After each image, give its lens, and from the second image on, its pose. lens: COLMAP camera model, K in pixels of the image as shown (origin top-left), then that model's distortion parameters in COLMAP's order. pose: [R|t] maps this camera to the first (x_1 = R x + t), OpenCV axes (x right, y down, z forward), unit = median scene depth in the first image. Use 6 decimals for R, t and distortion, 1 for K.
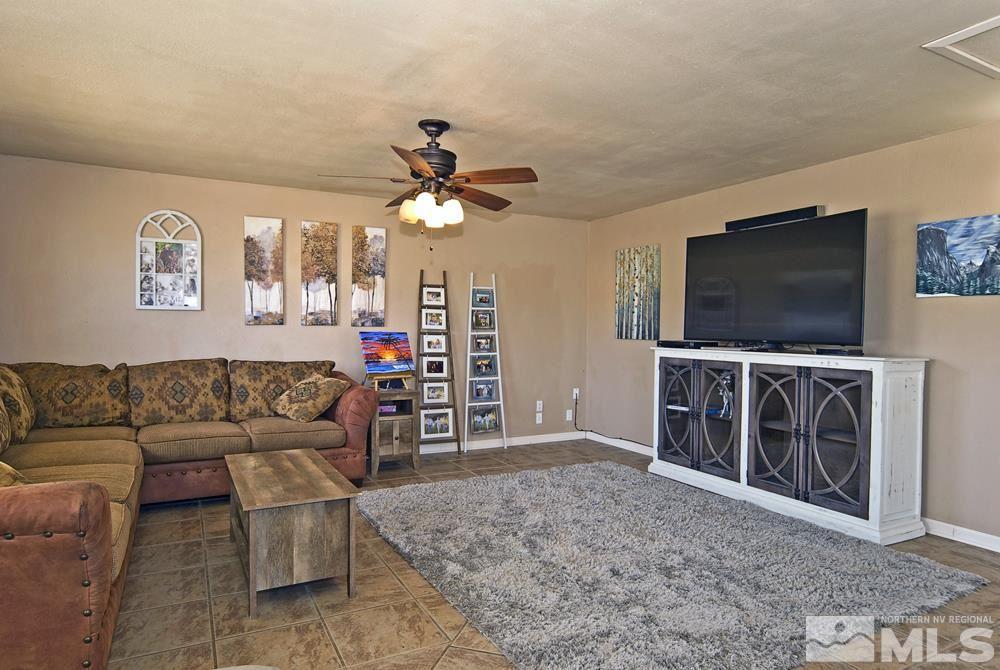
lens RADIAL K [[587.6, 0, 500.0], [0, 587.6, 335.0], [0, 0, 1]] dist [-0.000340, 0.000778]
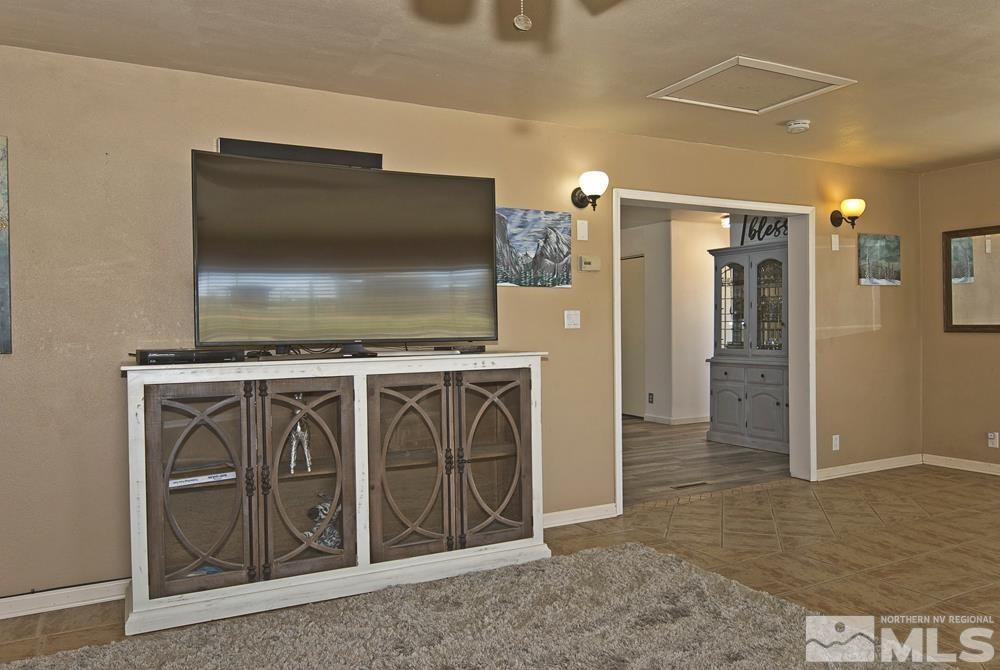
lens RADIAL K [[764.3, 0, 500.0], [0, 764.3, 335.0], [0, 0, 1]] dist [-0.047103, -0.000333]
pose [[-0.016328, -0.021131, 0.999643, -0.480352], [0.026370, 0.999420, 0.021557, -0.012570], [-0.999519, 0.026712, -0.015762, 1.003185]]
